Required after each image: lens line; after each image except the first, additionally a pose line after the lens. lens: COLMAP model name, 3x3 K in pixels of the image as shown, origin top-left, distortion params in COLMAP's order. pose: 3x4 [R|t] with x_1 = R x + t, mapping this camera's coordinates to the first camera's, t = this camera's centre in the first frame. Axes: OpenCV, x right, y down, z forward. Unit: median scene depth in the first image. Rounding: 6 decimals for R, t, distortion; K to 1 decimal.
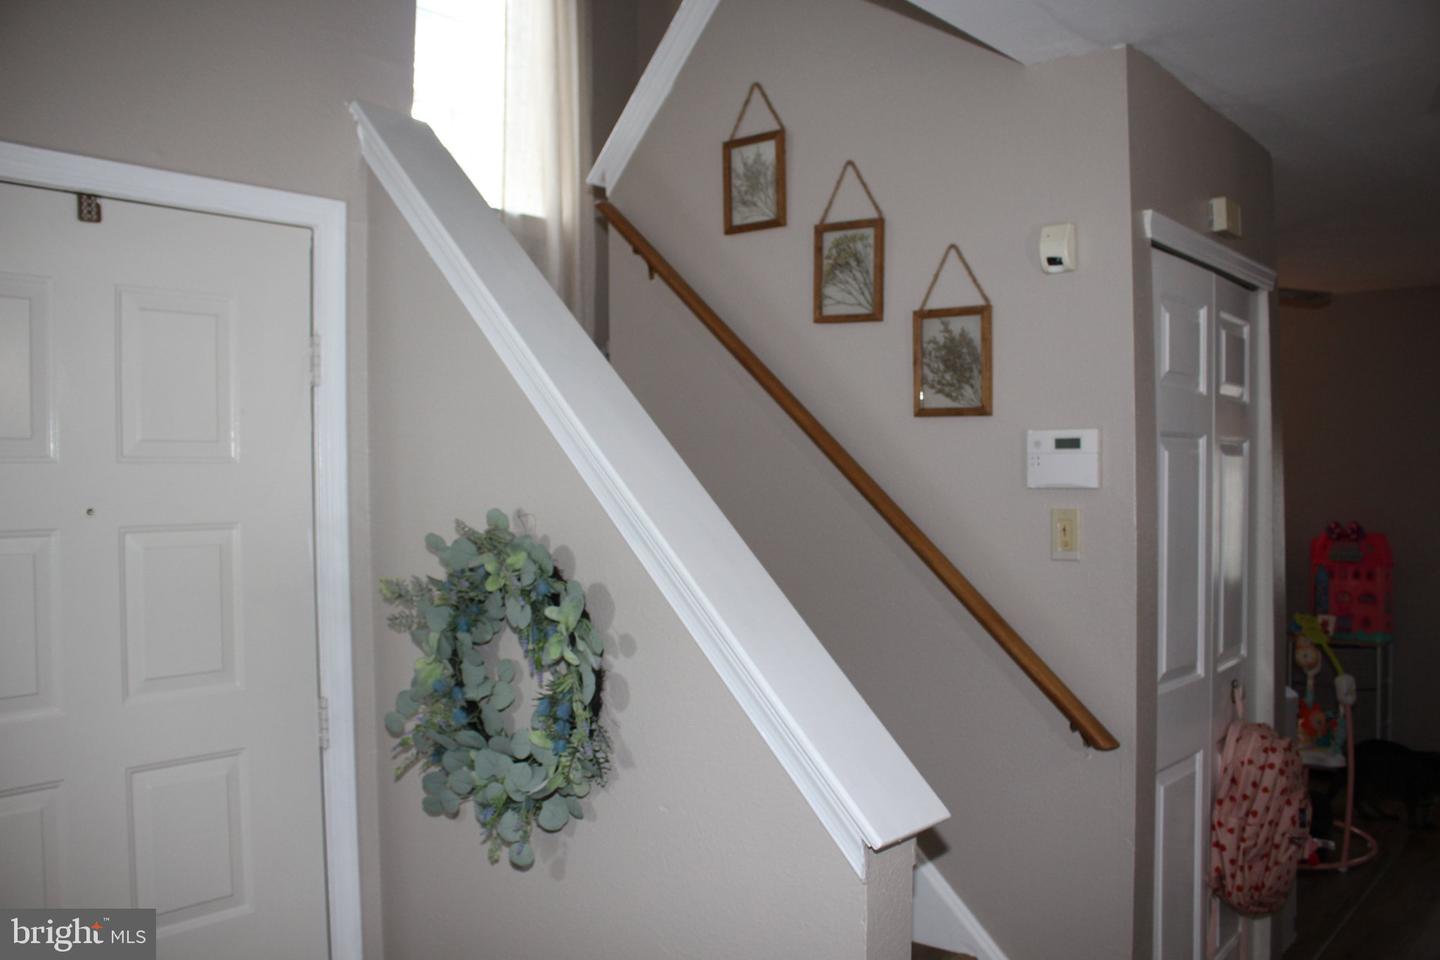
lens RADIAL K [[1195.0, 0, 694.7], [0, 1195.0, 489.5], [0, 0, 1]] dist [-0.157862, 0.129562]
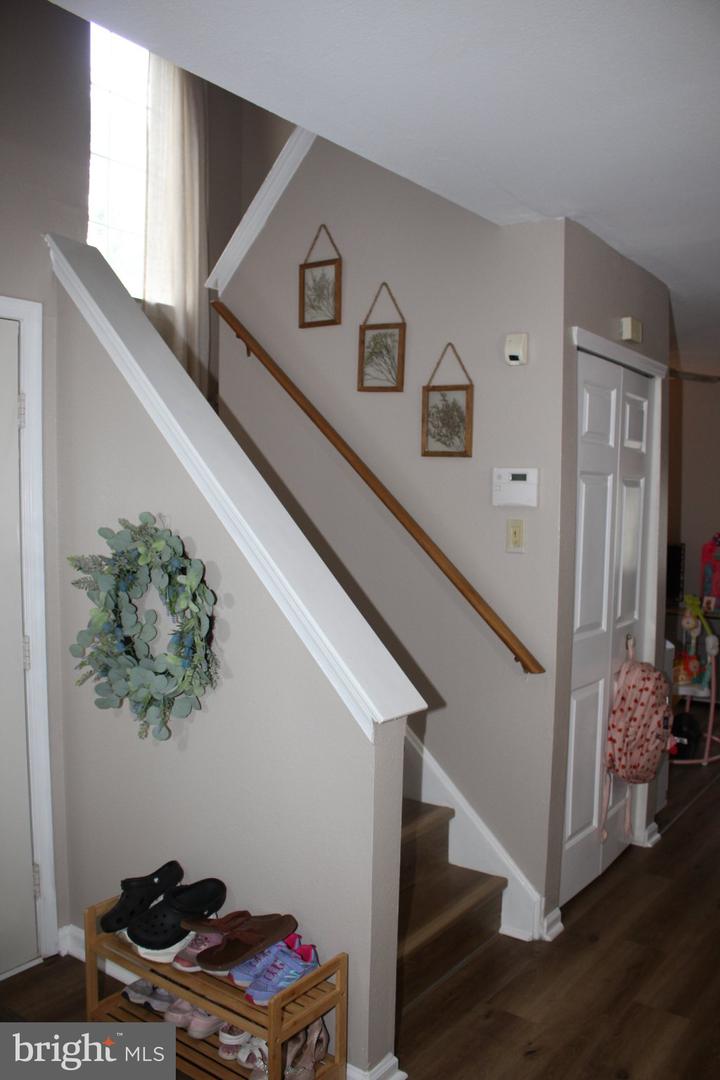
lens RADIAL K [[893.1, 0, 361.7], [0, 893.1, 559.7], [0, 0, 1]] dist [-0.160318, 0.131747]
pose [[0.995366, 0.015596, 0.094888, 0.003641], [-0.021867, 0.997619, 0.065414, -0.002682], [-0.093642, -0.067186, 0.993336, -0.125849]]
